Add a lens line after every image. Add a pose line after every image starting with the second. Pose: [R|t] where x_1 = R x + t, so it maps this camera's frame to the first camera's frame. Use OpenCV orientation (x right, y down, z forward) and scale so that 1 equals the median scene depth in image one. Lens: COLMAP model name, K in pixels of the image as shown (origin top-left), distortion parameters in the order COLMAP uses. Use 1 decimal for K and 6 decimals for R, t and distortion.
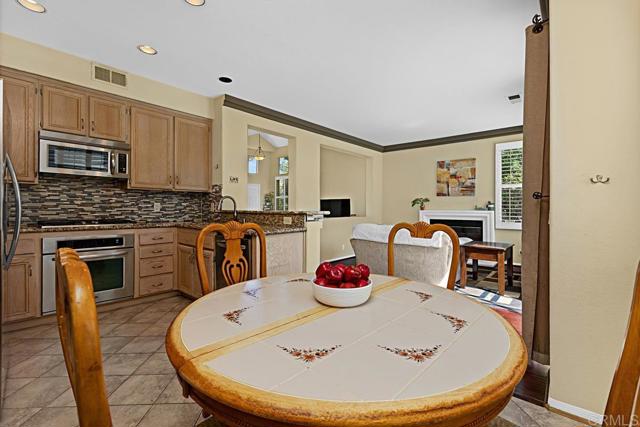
lens RADIAL K [[282.5, 0, 320.8], [0, 282.5, 209.8], [0, 0, 1]] dist [-0.001264, 0.000220]
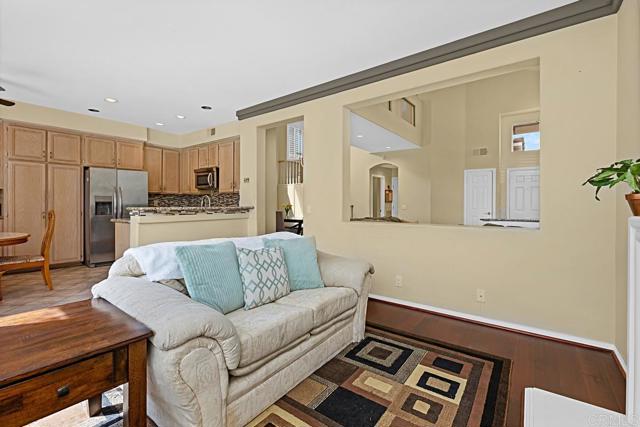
lens RADIAL K [[282.5, 0, 318.7], [0, 282.5, 205.8], [0, 0, 1]] dist [-0.001264, 0.000220]
pose [[0.056101, 0.005808, -0.998408, 1.177585], [-0.008080, 0.999953, 0.005363, -0.006157], [0.998392, 0.007766, 0.056145, 1.581871]]
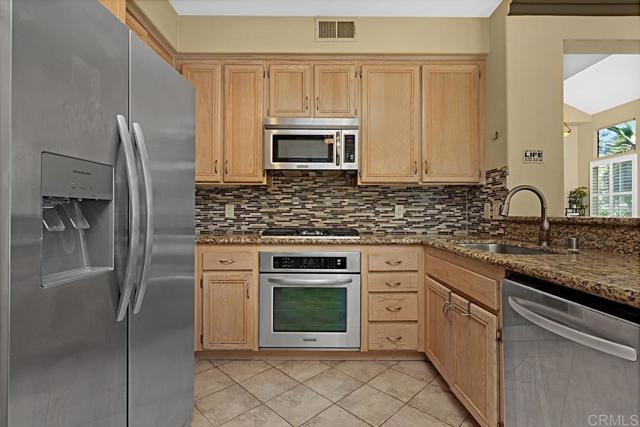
lens RADIAL K [[304.4, 0, 319.8], [0, 304.4, 212.4], [0, 0, 1]] dist [-0.000142, -0.000139]
pose [[0.659144, -0.007155, -0.751983, -0.188329], [-0.000677, 0.999949, -0.010107, -0.000240], [0.752017, 0.007171, 0.659105, 0.448120]]
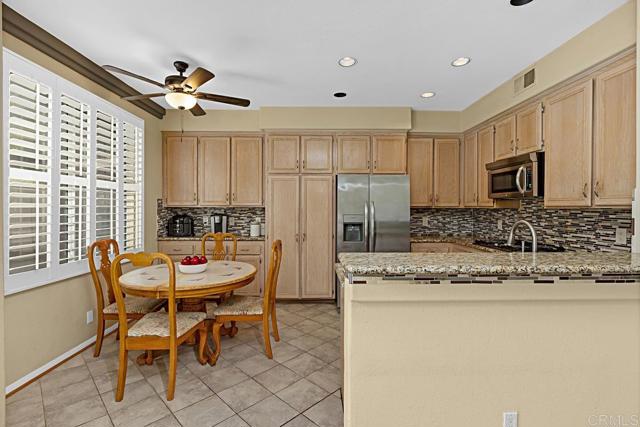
lens RADIAL K [[304.4, 0, 319.0], [0, 304.4, 211.8], [0, 0, 1]] dist [-0.000142, -0.000139]
pose [[-0.747720, 0.004158, -0.664001, 0.343398], [-0.005992, 0.999897, 0.013010, -0.075185], [0.663987, 0.013707, -0.747619, 1.244287]]
